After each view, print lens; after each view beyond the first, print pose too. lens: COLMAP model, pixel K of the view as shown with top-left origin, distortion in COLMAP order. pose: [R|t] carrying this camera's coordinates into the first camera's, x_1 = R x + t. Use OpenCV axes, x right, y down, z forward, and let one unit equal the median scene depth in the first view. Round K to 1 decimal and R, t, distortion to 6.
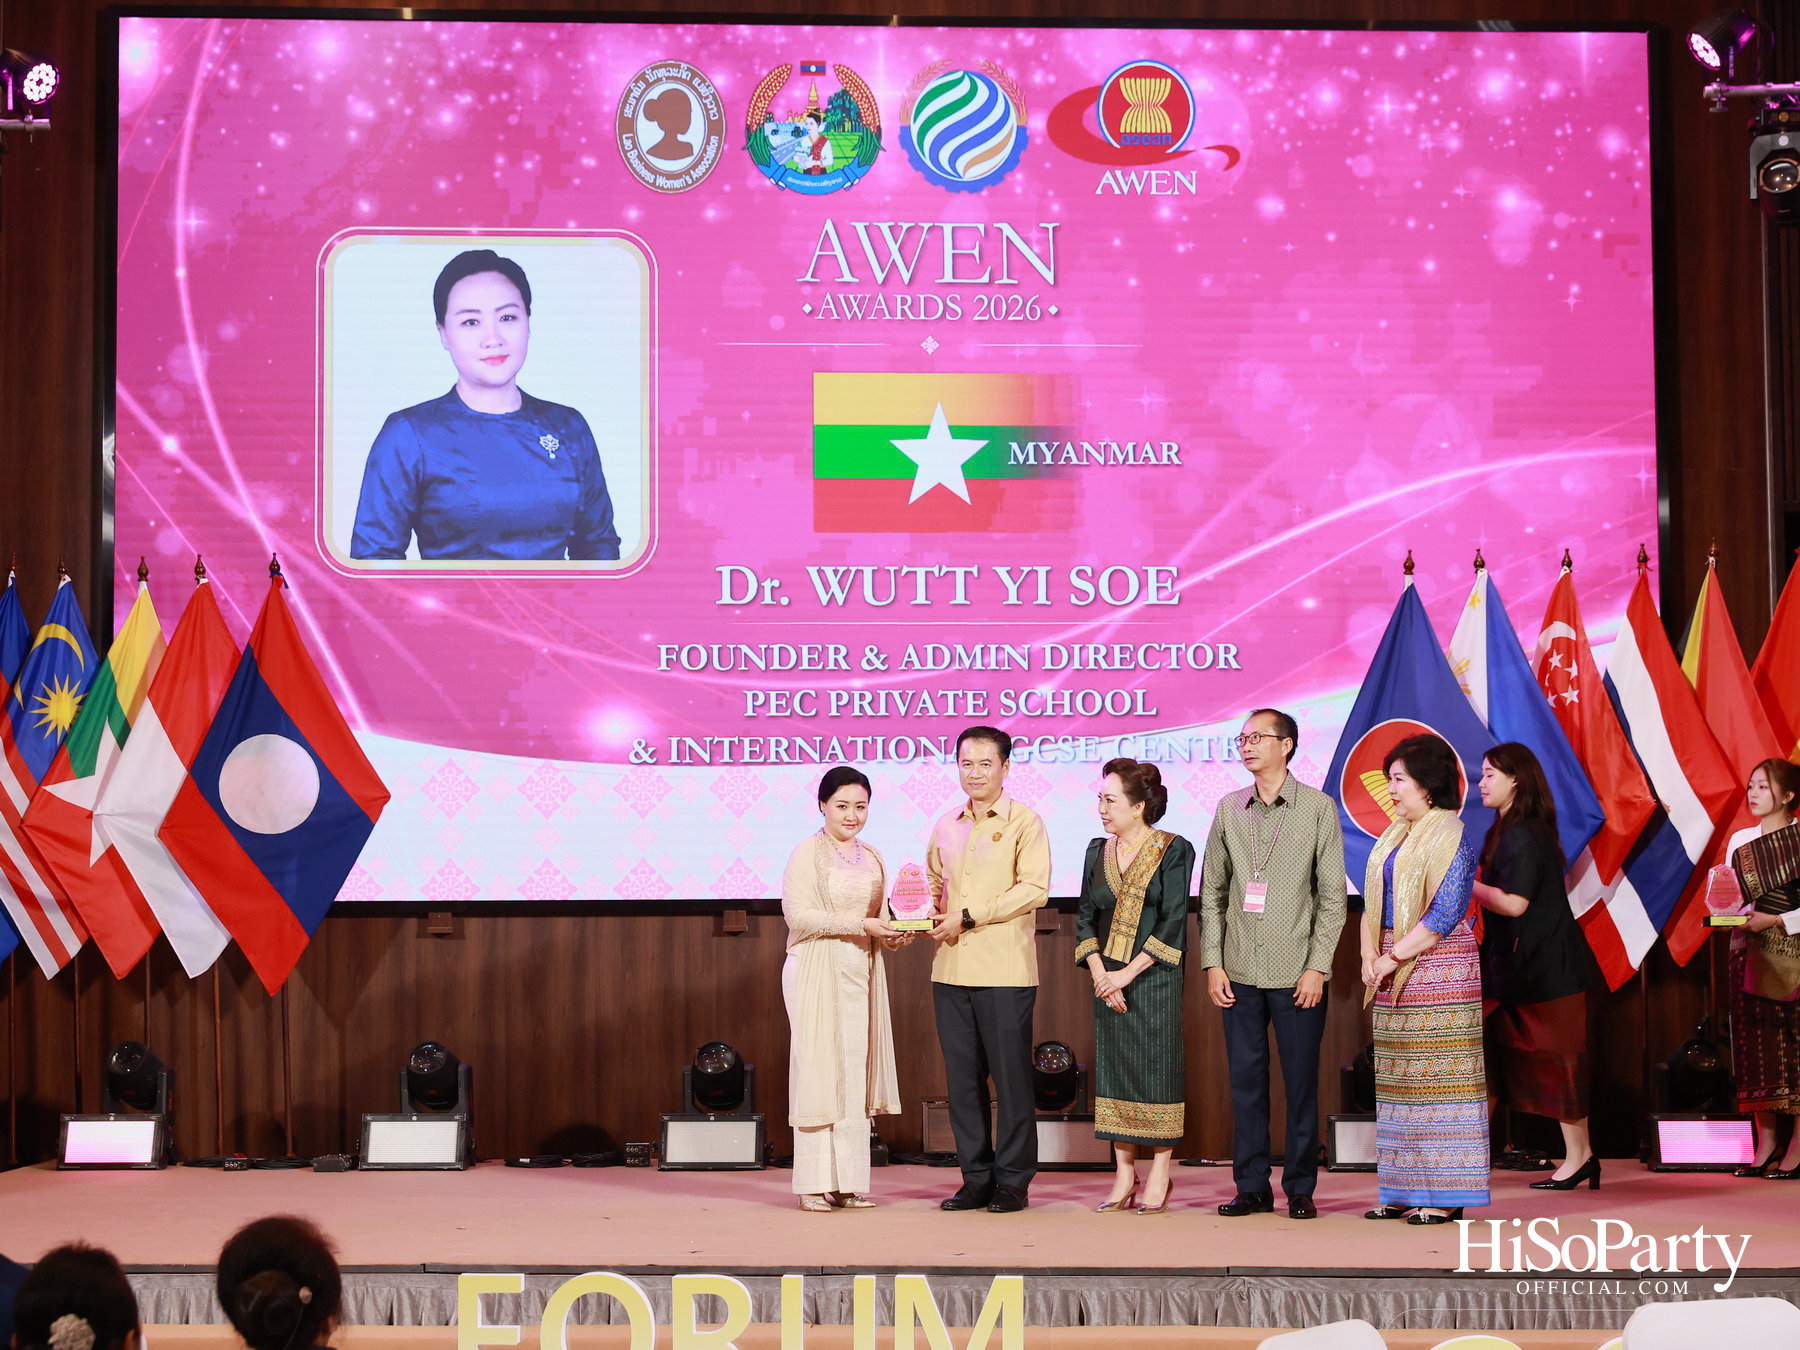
lens RADIAL K [[2881.9, 0, 897.2], [0, 2881.9, 676.2], [0, 0, 1]] dist [-0.004367, -0.050481]
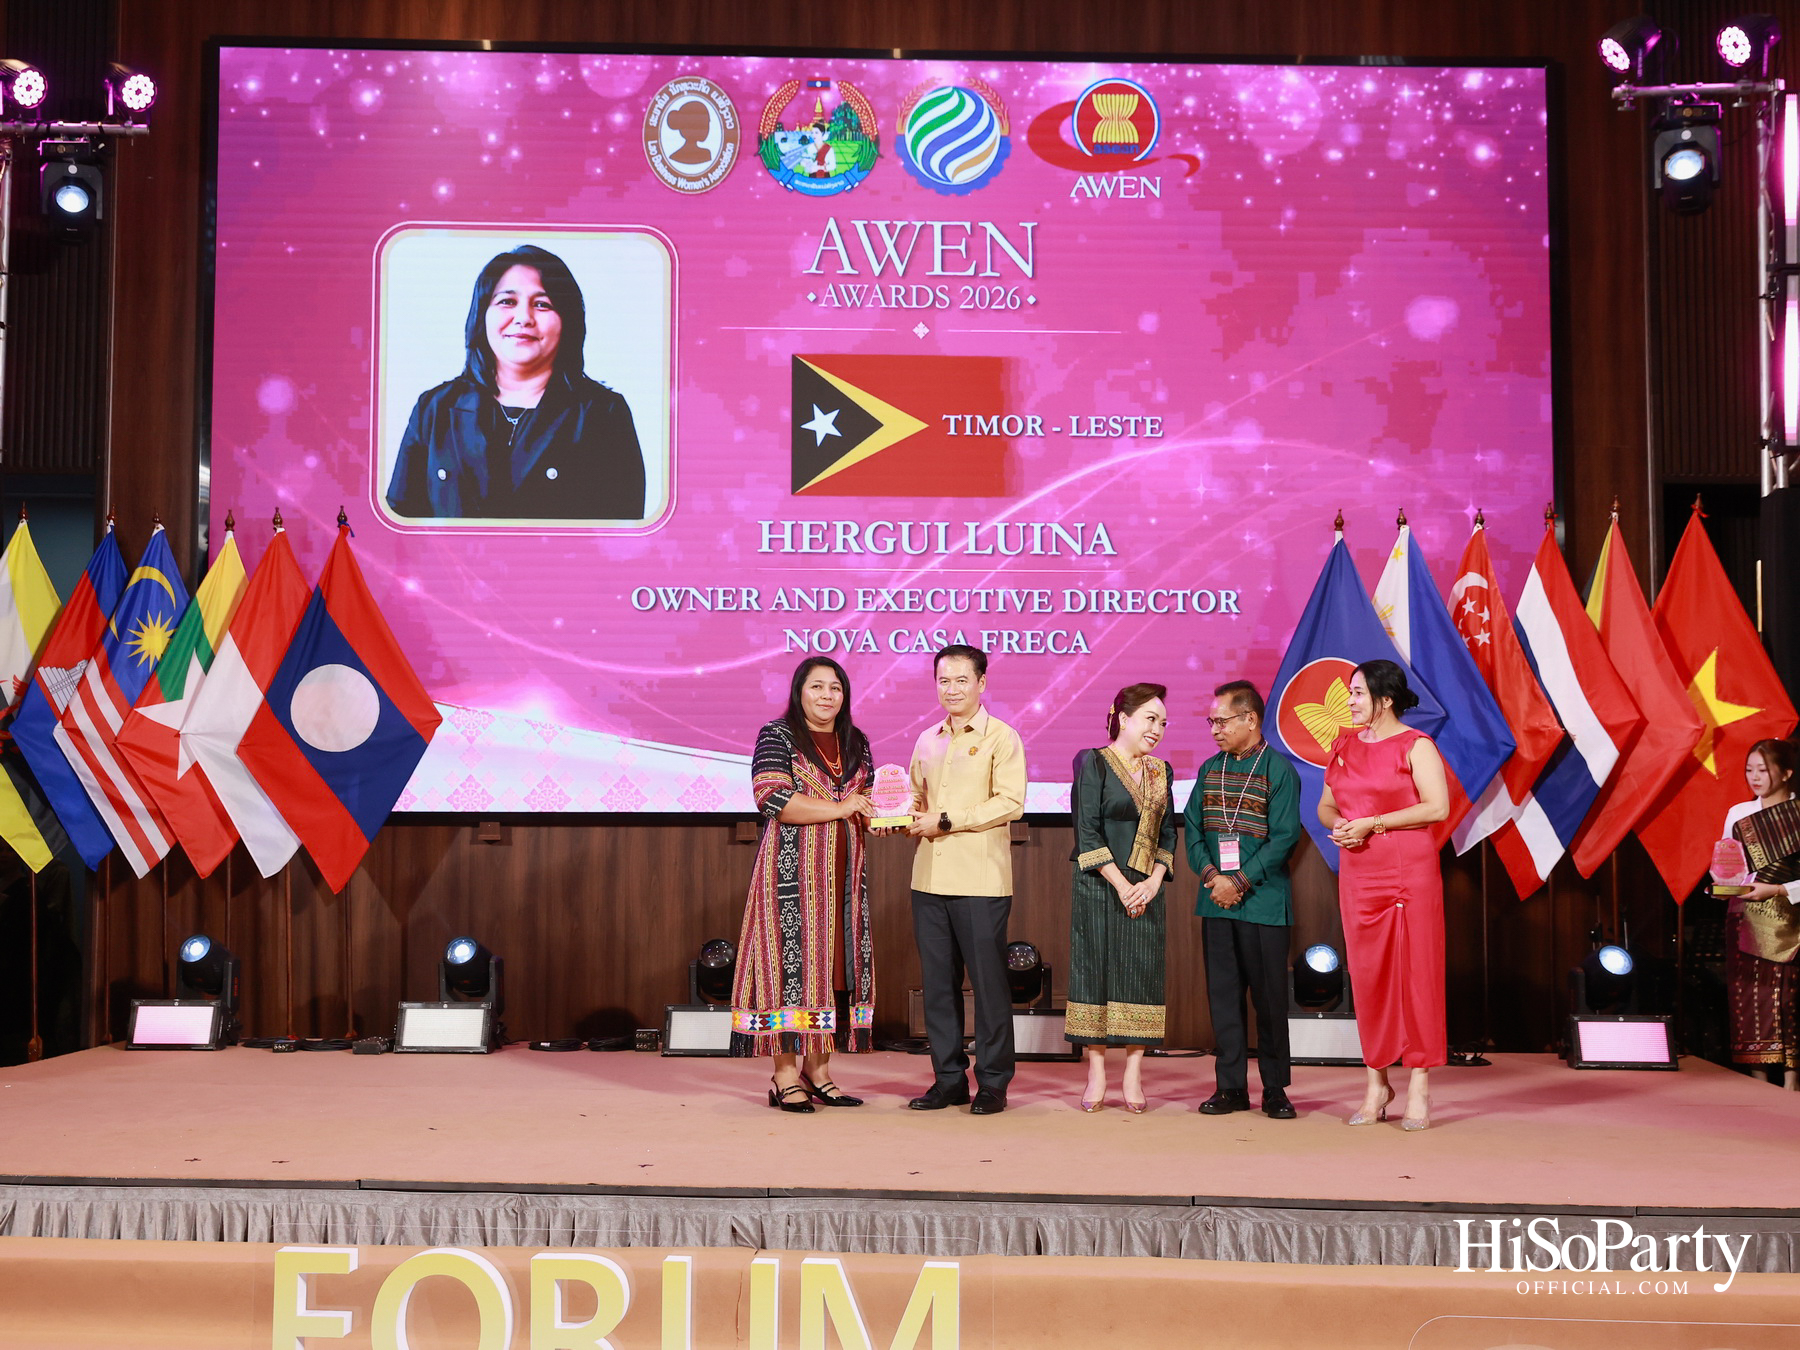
lens RADIAL K [[1940.1, 0, 897.7], [0, 1940.1, 671.6], [0, 0, 1]] dist [0.014313, -0.025599]
pose [[0.999808, 0.006117, -0.018611, 0.019192], [-0.006118, 0.999981, -0.000002, 0.022256], [0.018611, 0.000116, 0.999827, 0.242592]]
